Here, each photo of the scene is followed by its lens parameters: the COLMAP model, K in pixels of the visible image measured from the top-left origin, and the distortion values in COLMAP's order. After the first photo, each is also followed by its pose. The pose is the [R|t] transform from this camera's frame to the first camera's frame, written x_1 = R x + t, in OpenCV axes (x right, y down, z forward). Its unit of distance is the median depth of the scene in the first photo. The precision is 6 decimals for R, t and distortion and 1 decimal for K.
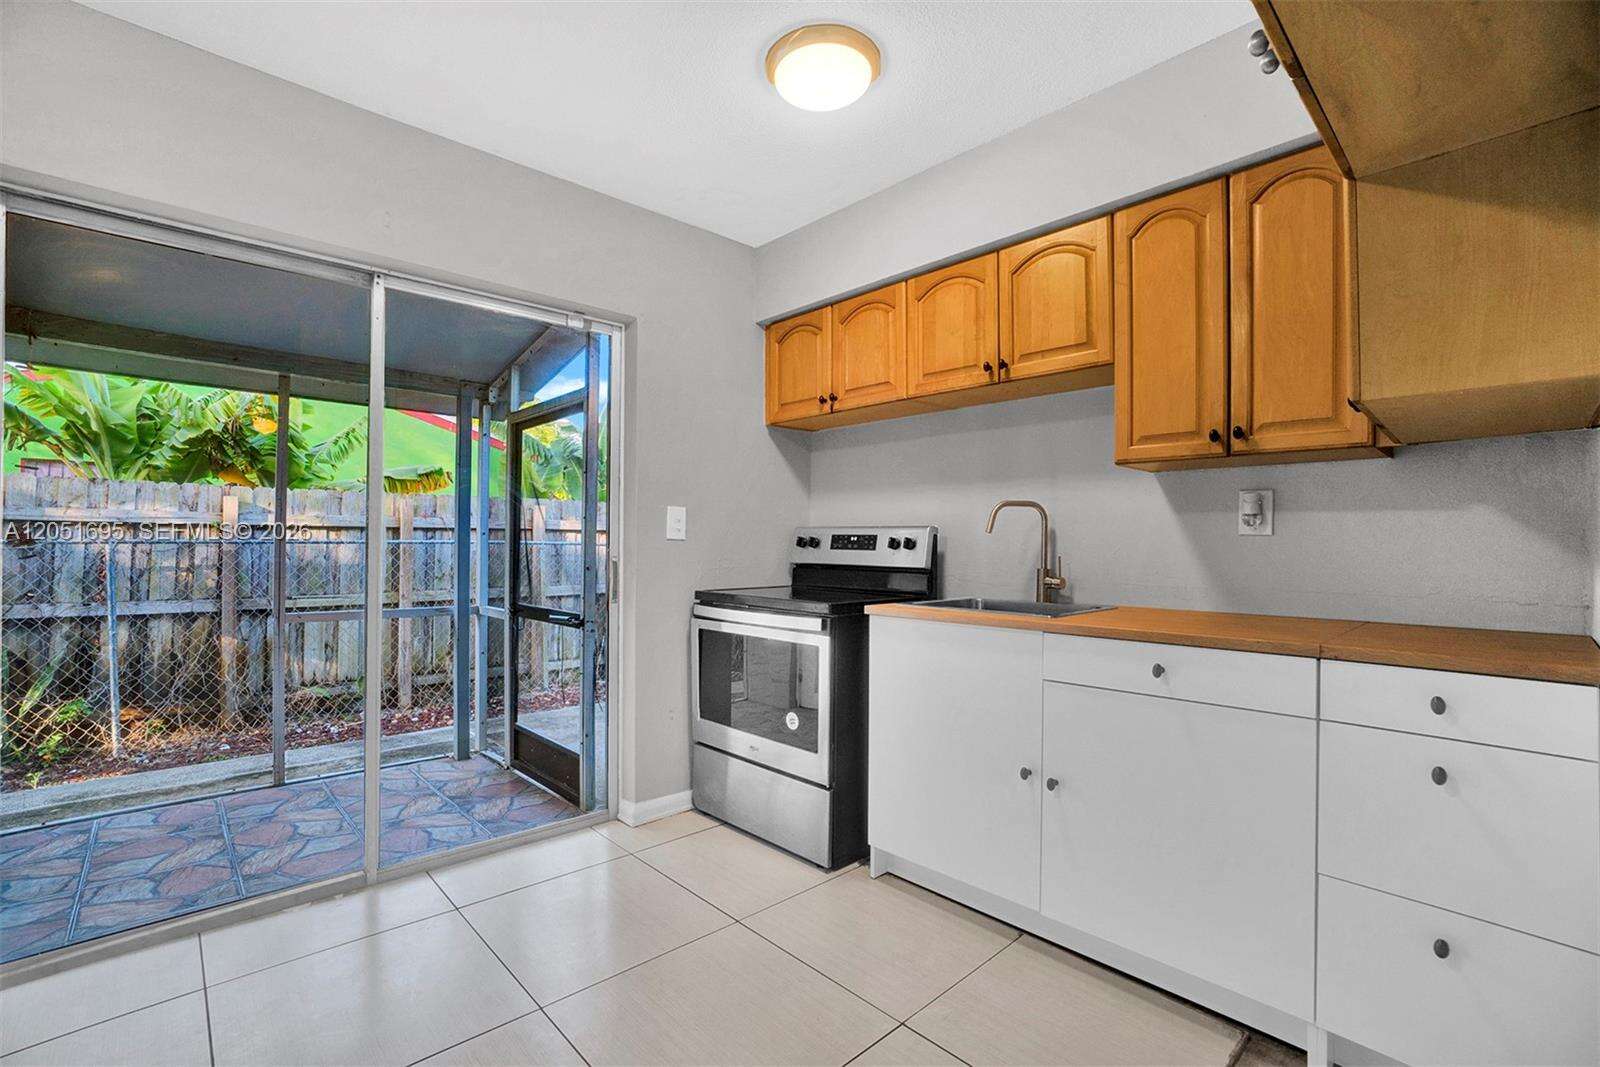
lens RADIAL K [[700.6, 0, 807.3], [0, 700.6, 537.3], [0, 0, 1]] dist [-0.020289, 0.001046]
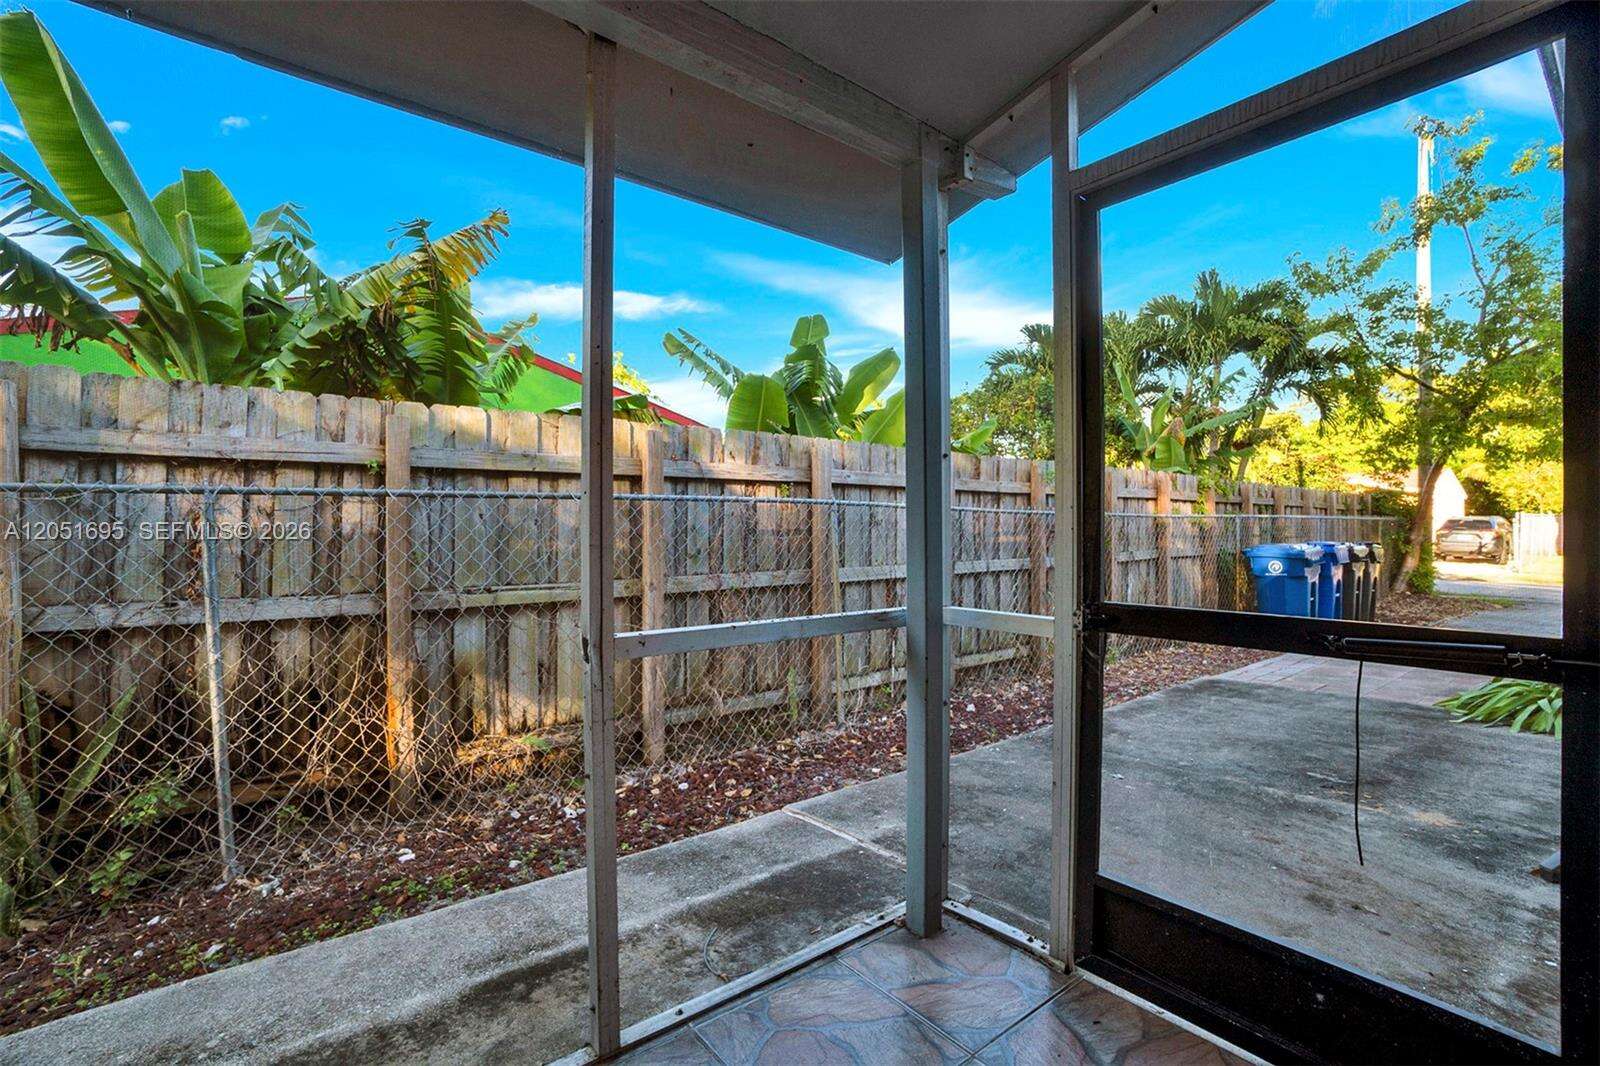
lens RADIAL K [[700.6, 0, 792.8], [0, 700.6, 535.3], [0, 0, 1]] dist [-0.020289, 0.001046]
pose [[0.995540, -0.001710, -0.094324, -0.480593], [0.004461, 0.999571, 0.028964, 0.027056], [0.094234, -0.029255, 0.995120, 0.477848]]
